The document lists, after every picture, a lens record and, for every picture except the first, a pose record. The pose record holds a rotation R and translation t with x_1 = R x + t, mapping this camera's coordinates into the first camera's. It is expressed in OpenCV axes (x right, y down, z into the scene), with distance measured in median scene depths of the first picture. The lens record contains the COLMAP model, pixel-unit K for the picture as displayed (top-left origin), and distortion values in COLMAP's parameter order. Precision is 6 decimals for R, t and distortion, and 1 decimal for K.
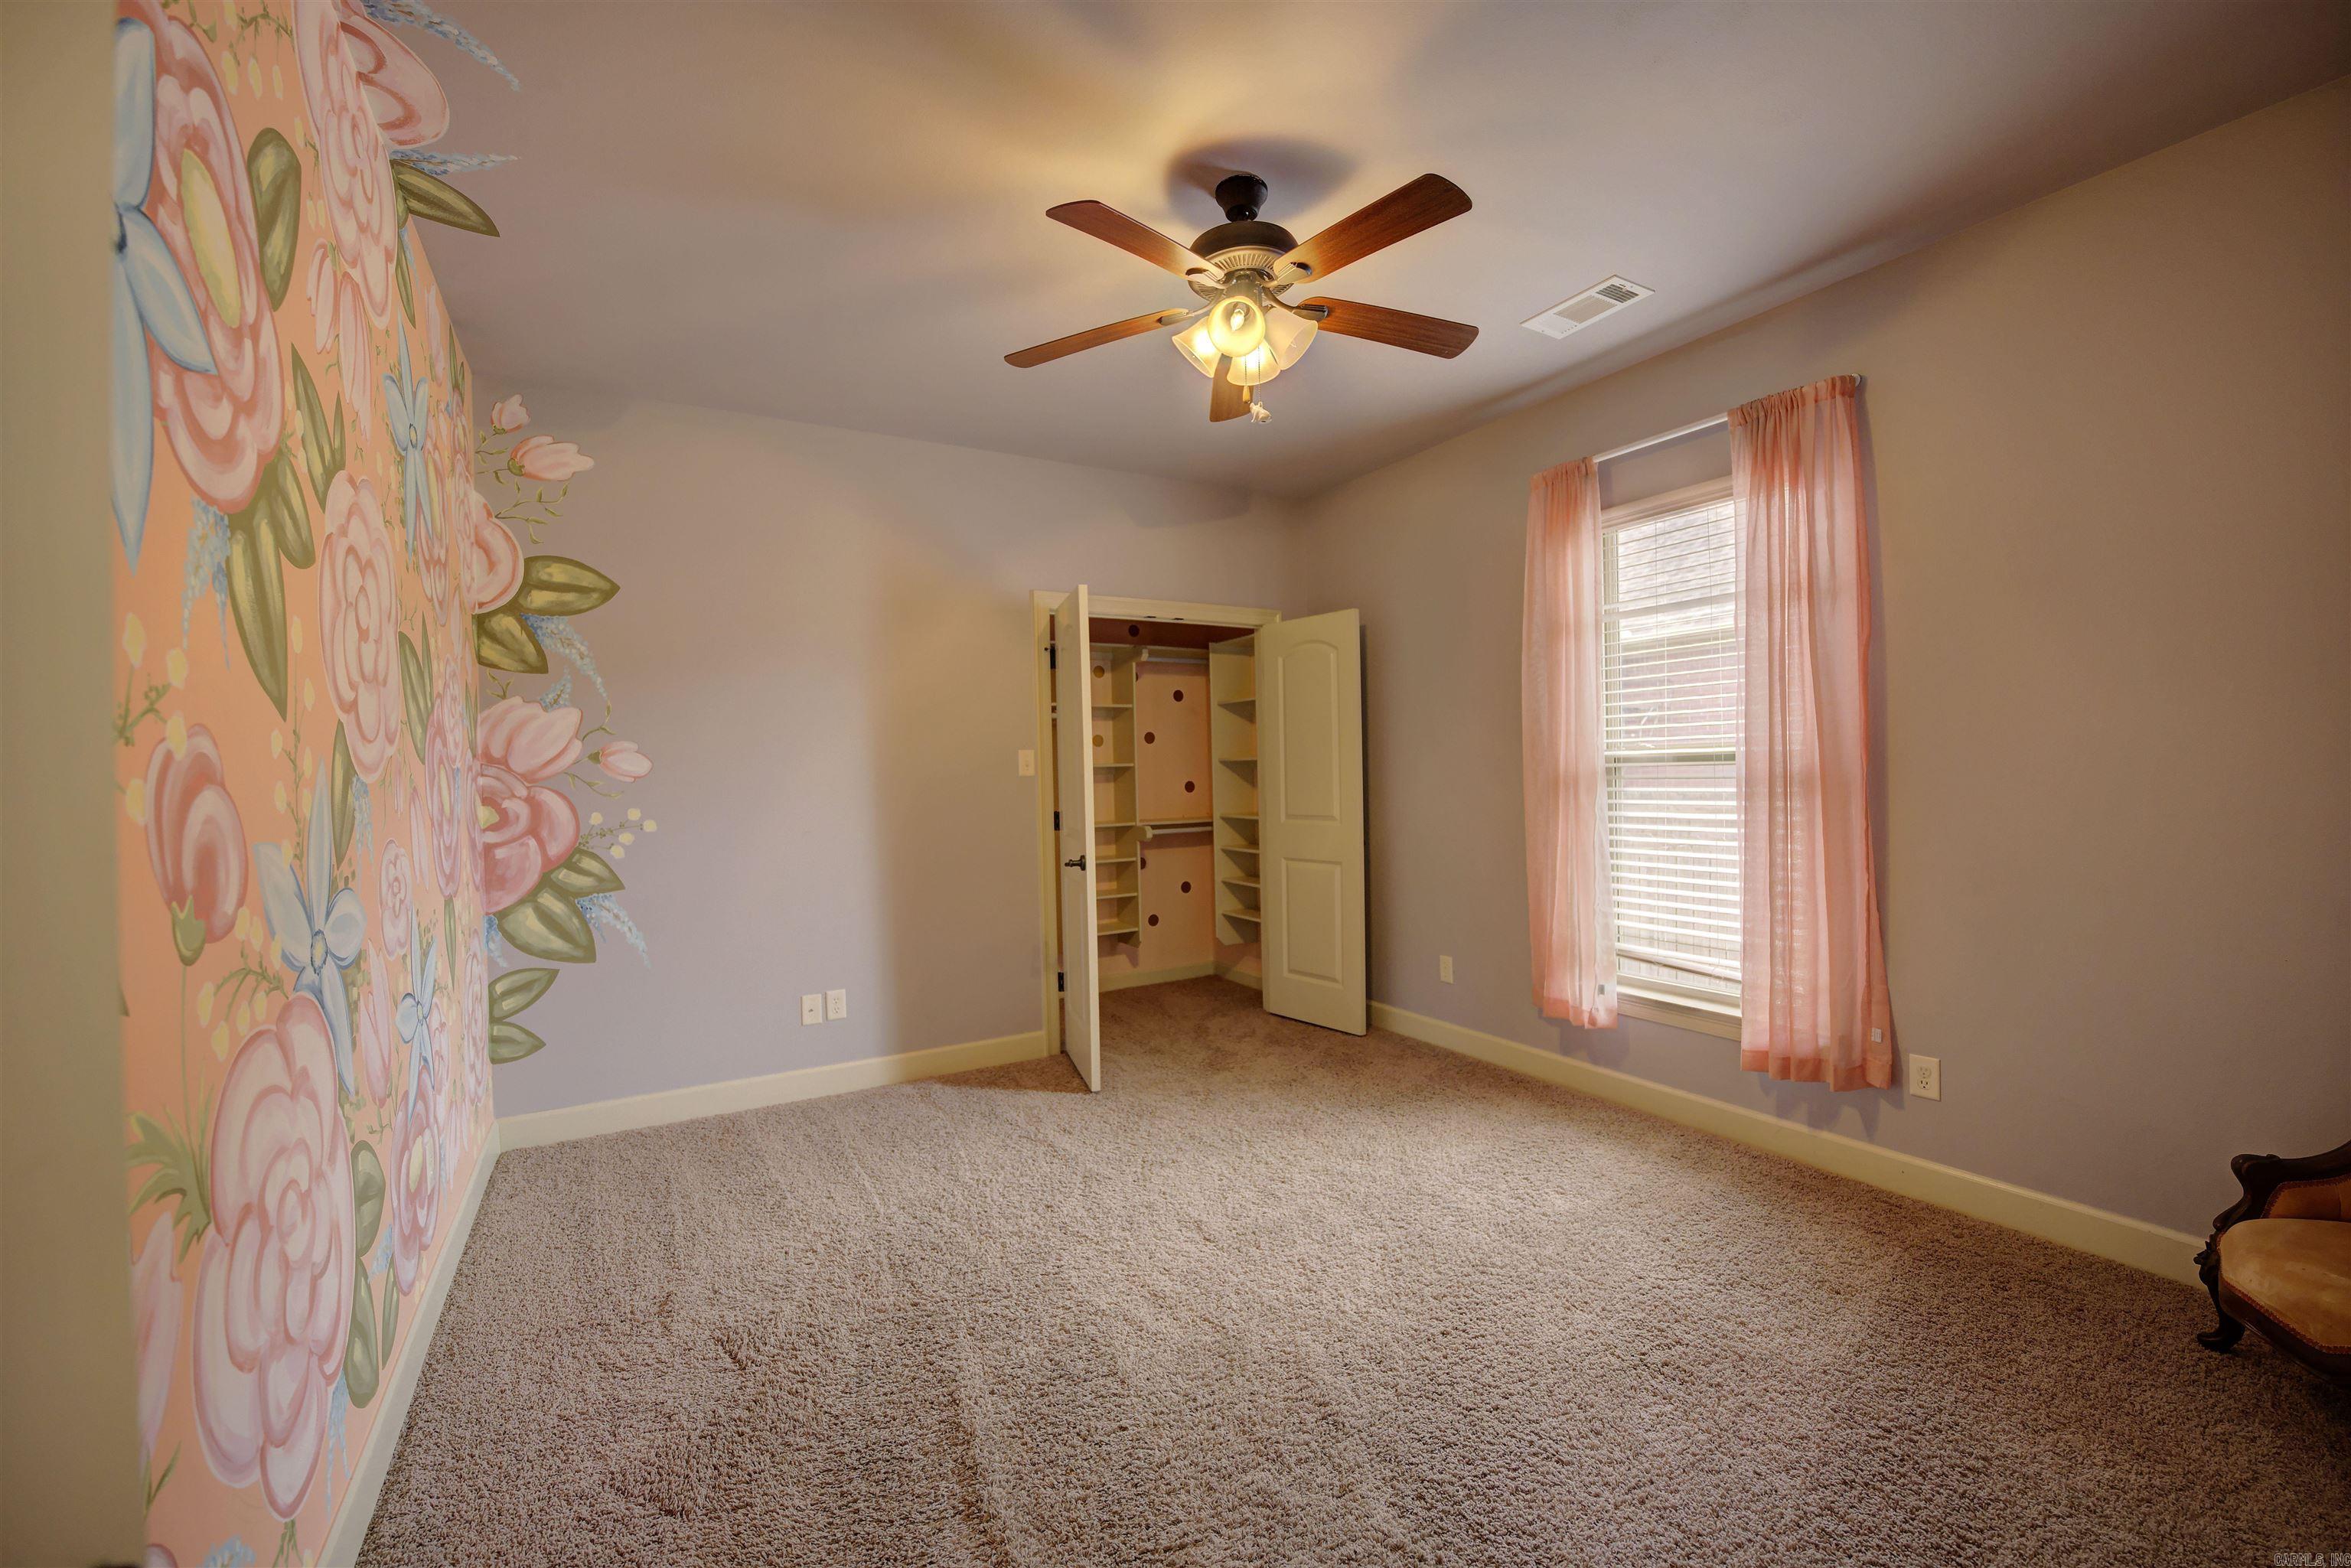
lens RADIAL K [[954.2, 0, 1177.8], [0, 954.2, 766.6], [0, 0, 1]] dist [-0.020312, 0.000081]
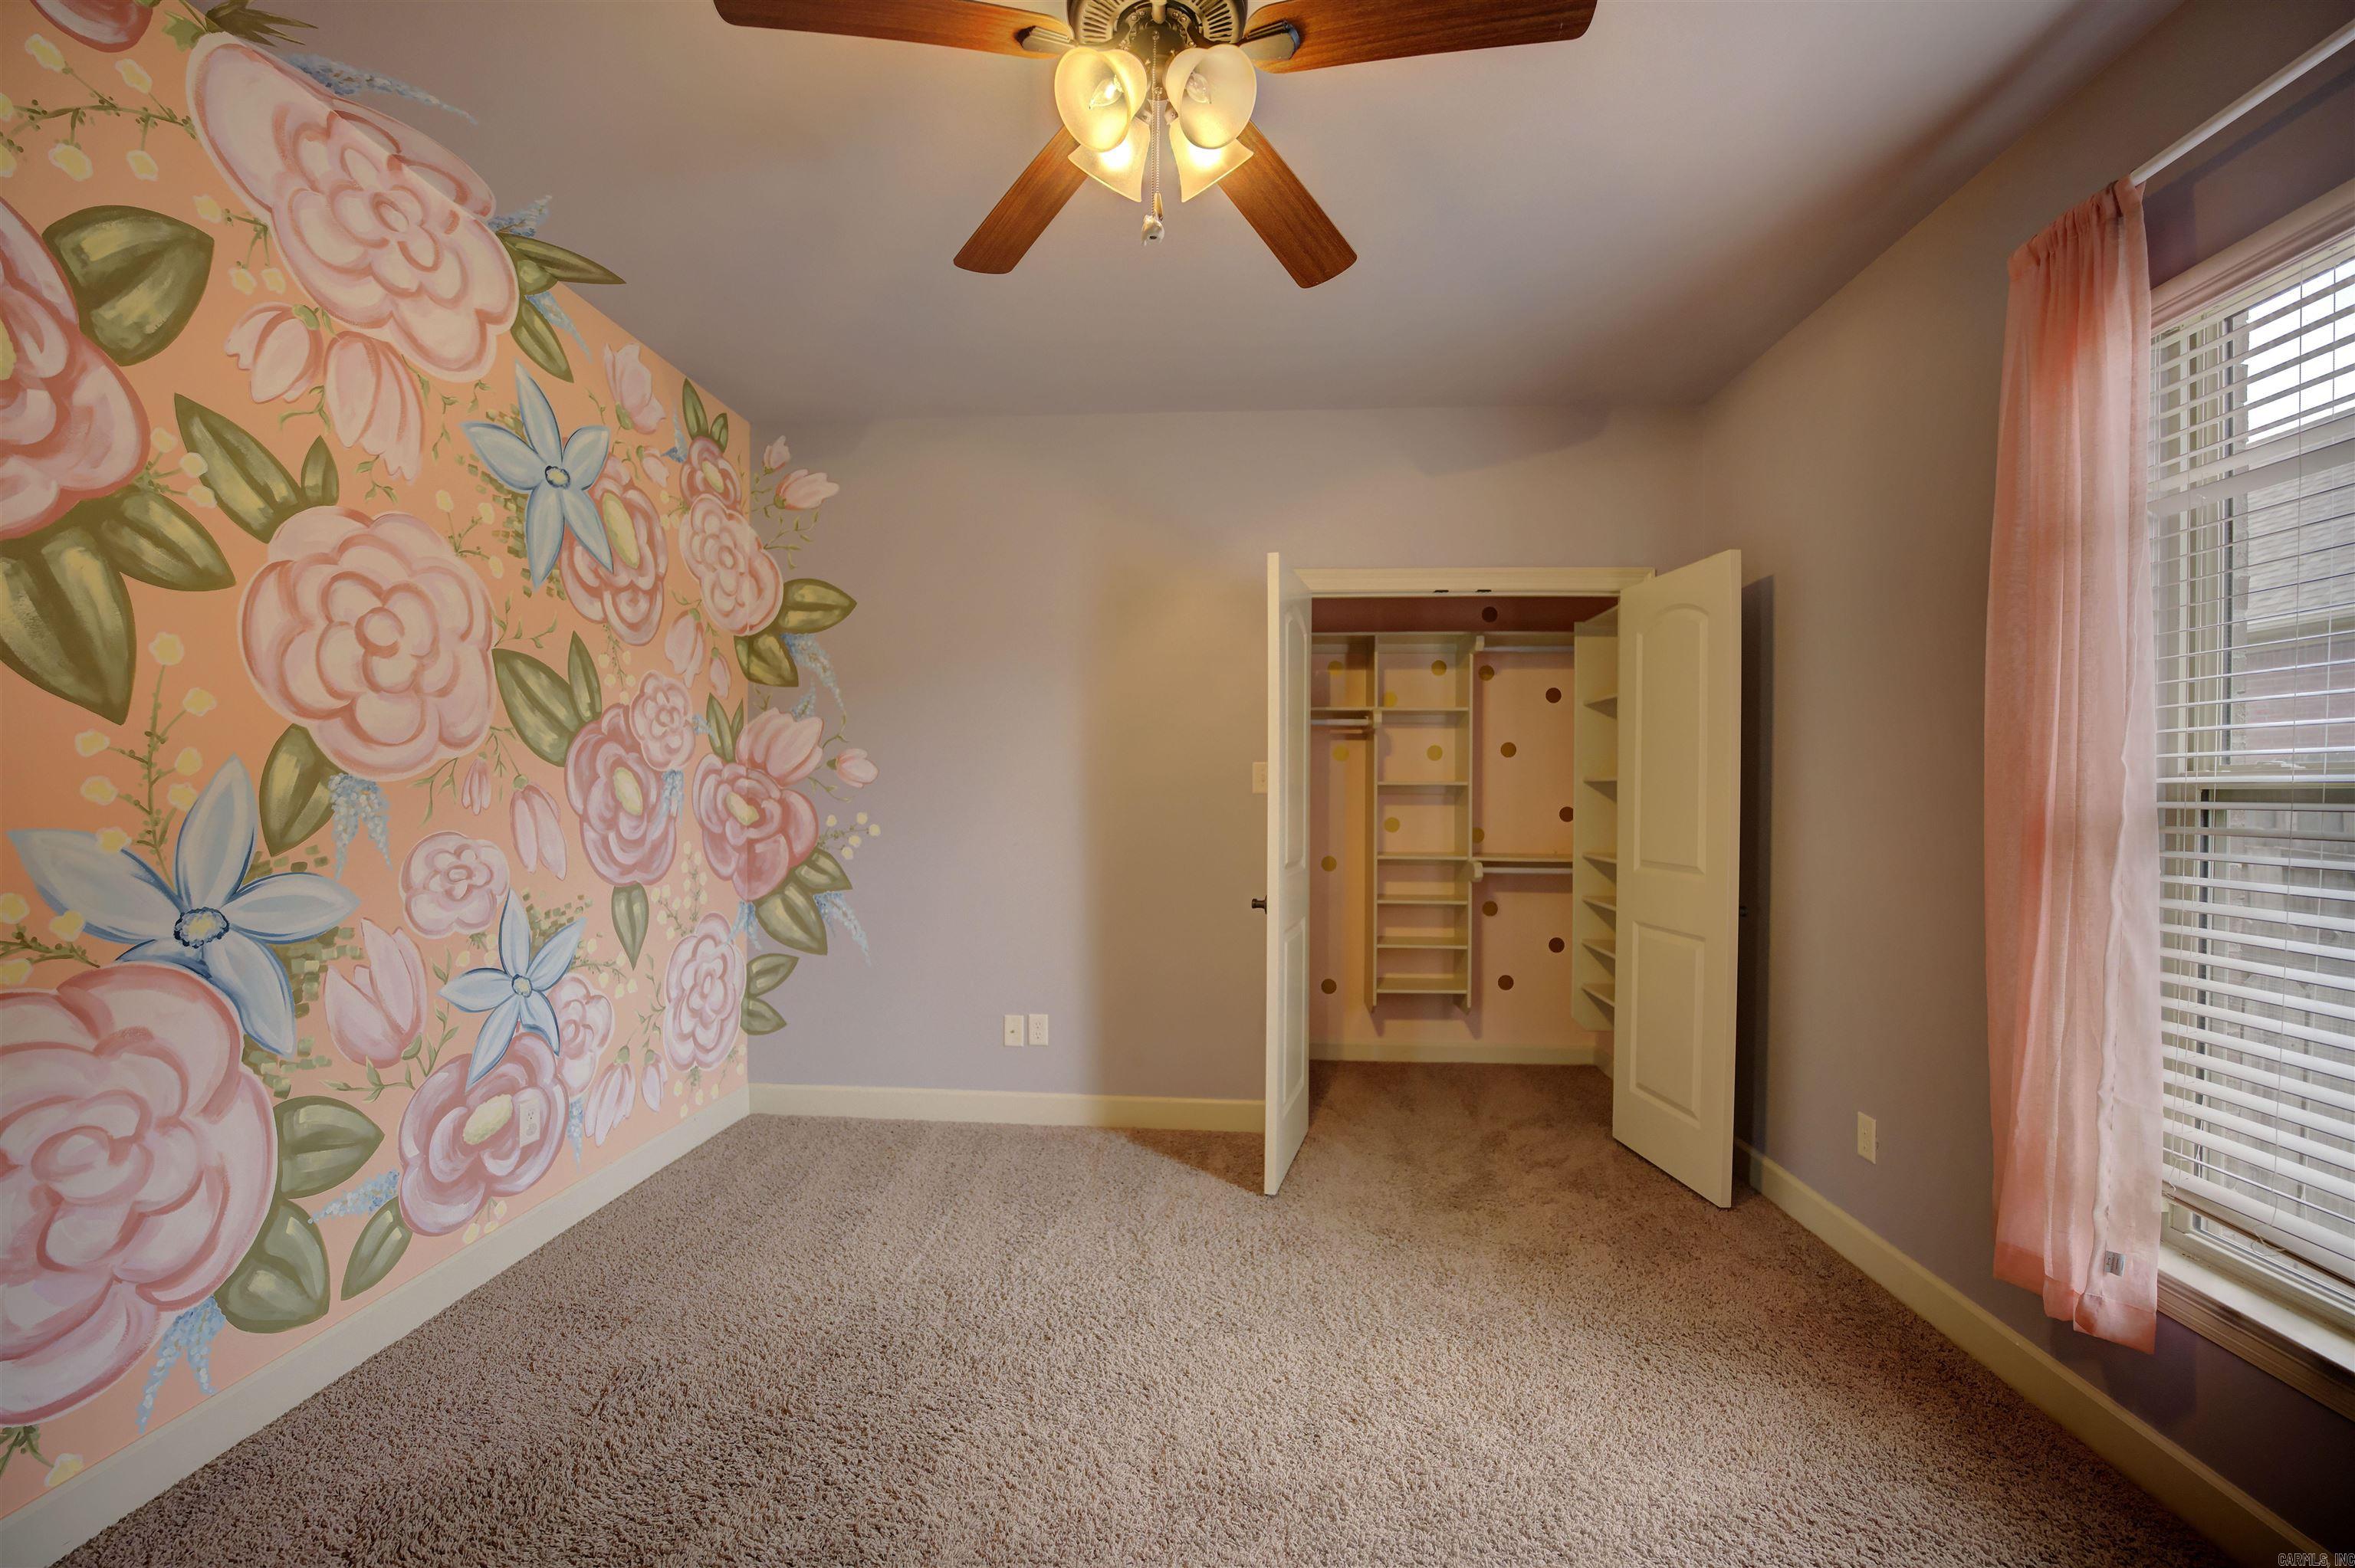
lens RADIAL K [[957.1, 0, 1177.5], [0, 957.1, 784.0], [0, 0, 1]] dist [-0.021086, 0.000207]
pose [[0.824765, 0.023466, -0.564988, 0.317883], [-0.021702, 0.999716, 0.009841, -0.005927], [0.565059, 0.004145, 0.825040, 0.333701]]
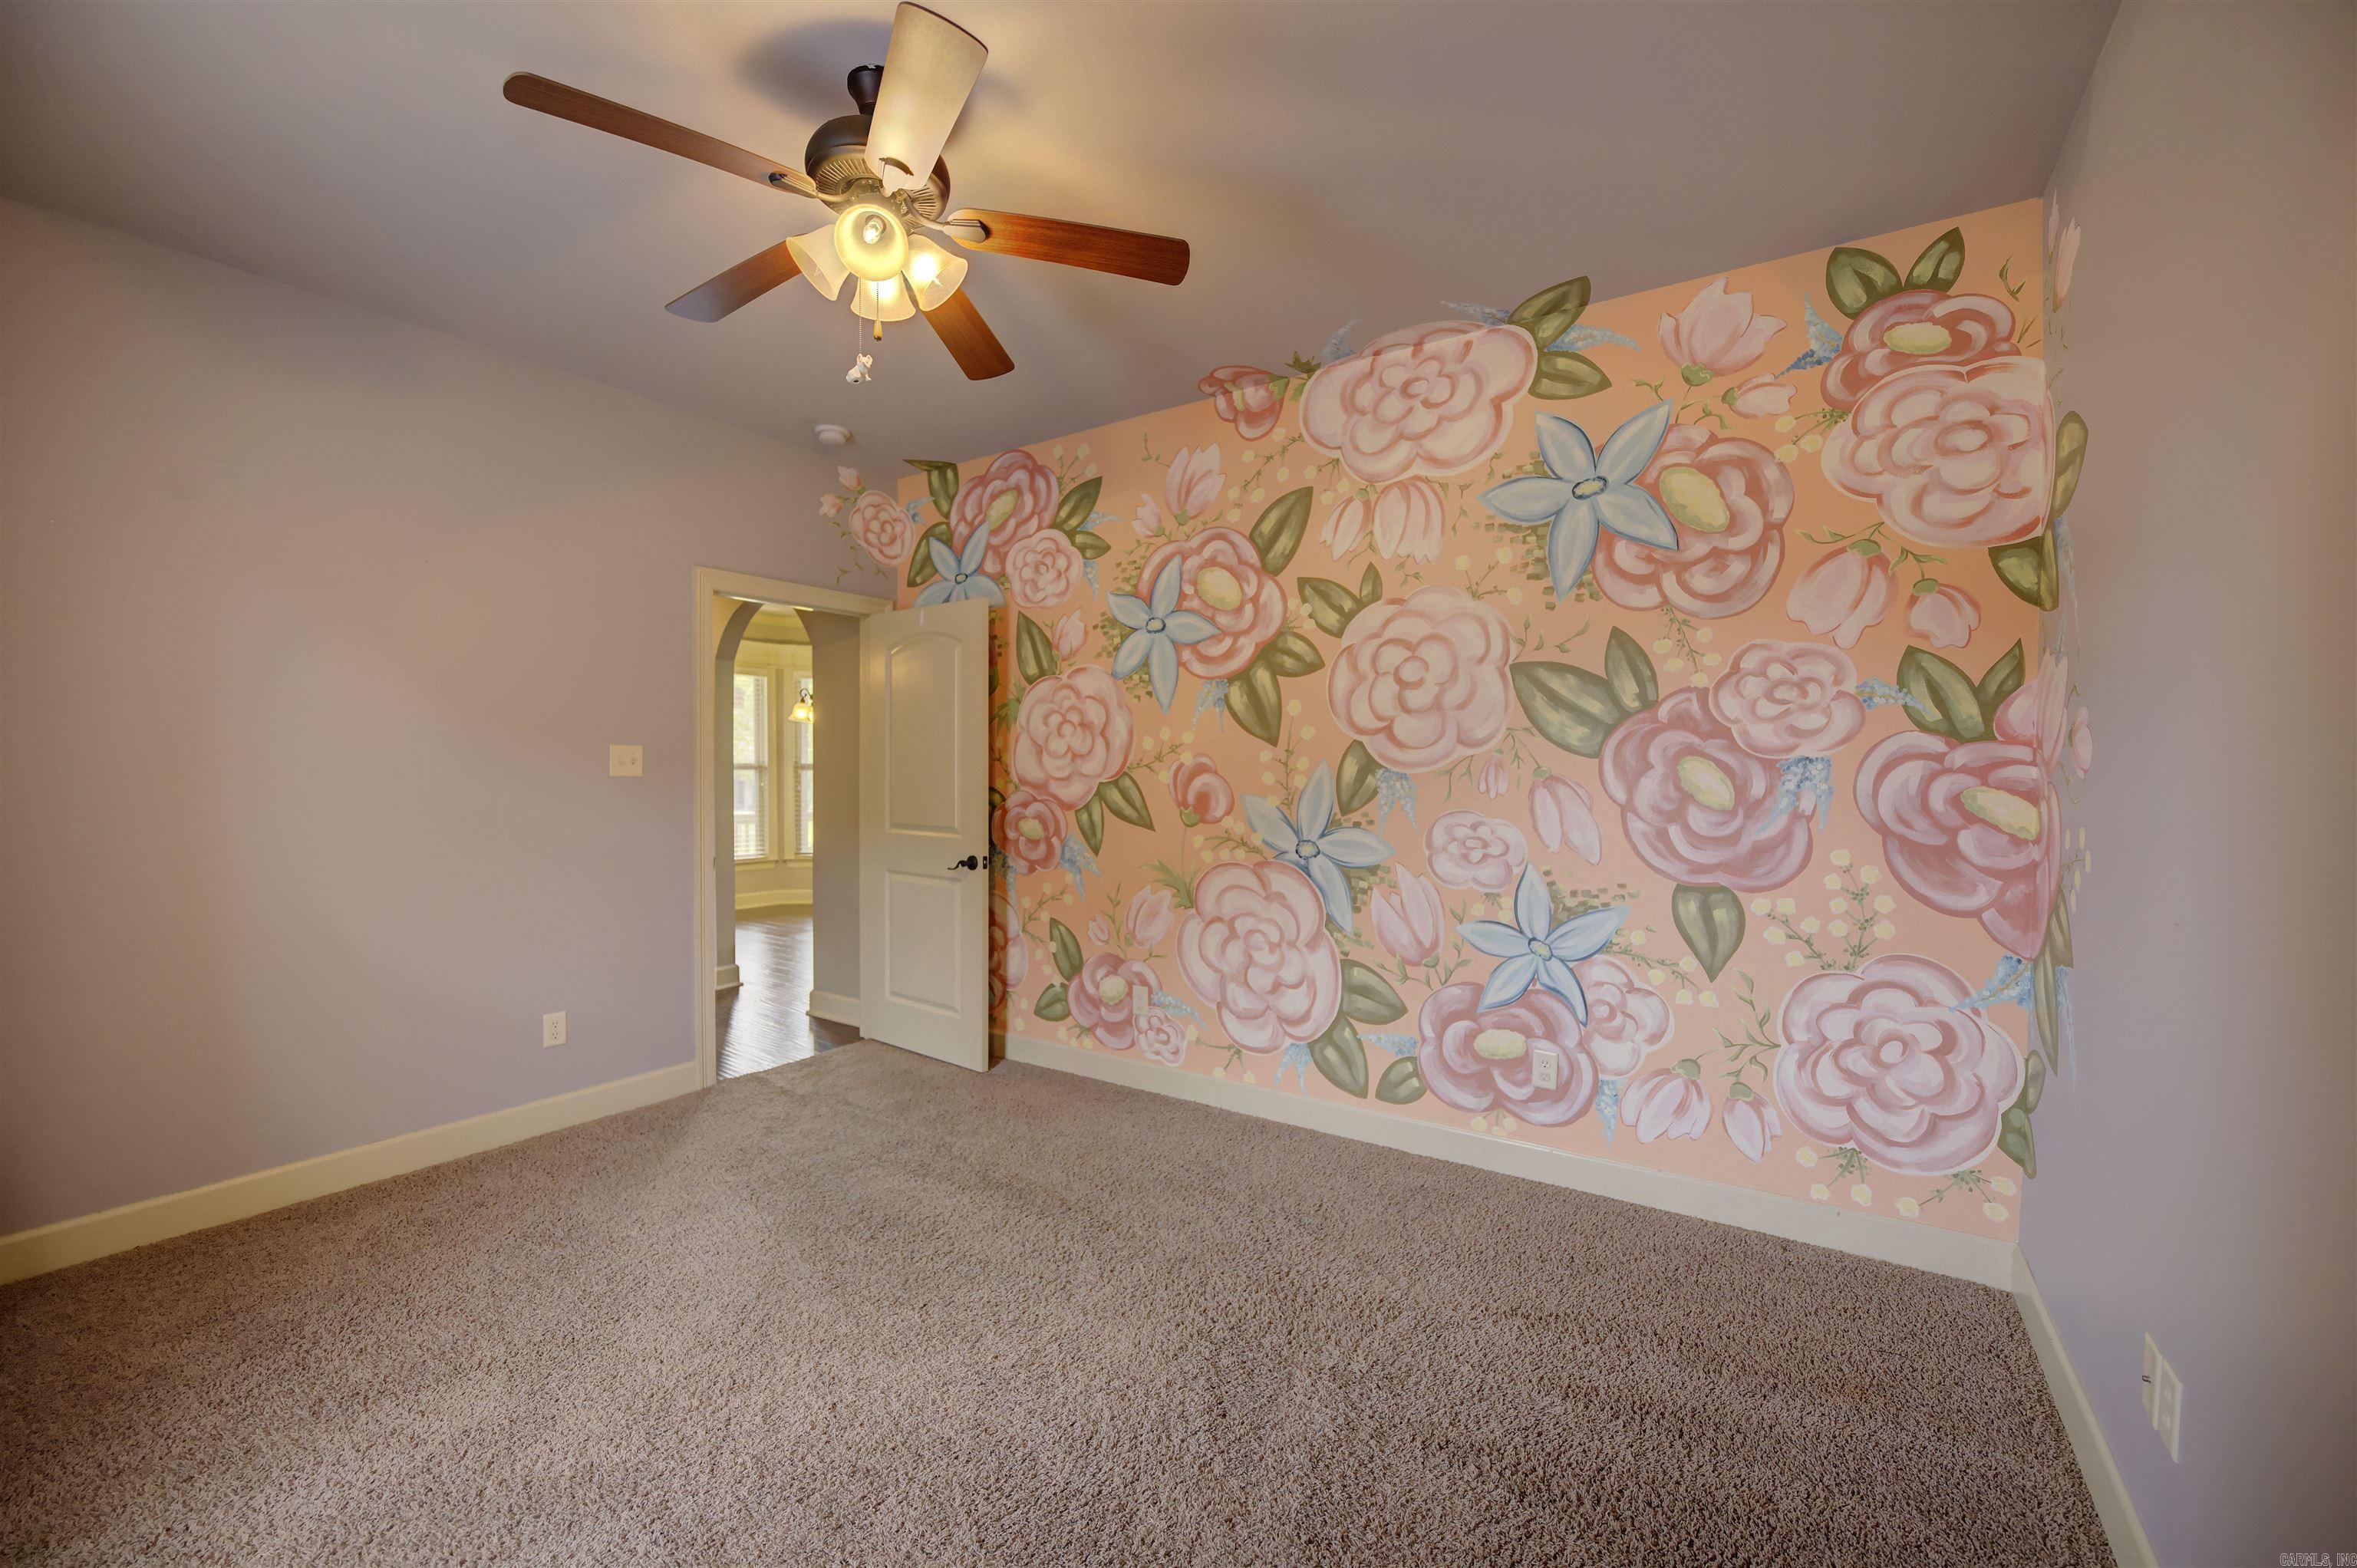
lens RADIAL K [[958.0, 0, 1178.5], [0, 958.0, 784.0], [0, 0, 1]] dist [-0.021086, 0.000207]
pose [[-0.903085, 0.023997, -0.428791, 0.141374], [0.017932, 0.999674, 0.018180, -0.000521], [0.429088, 0.008729, -0.903221, 1.308972]]
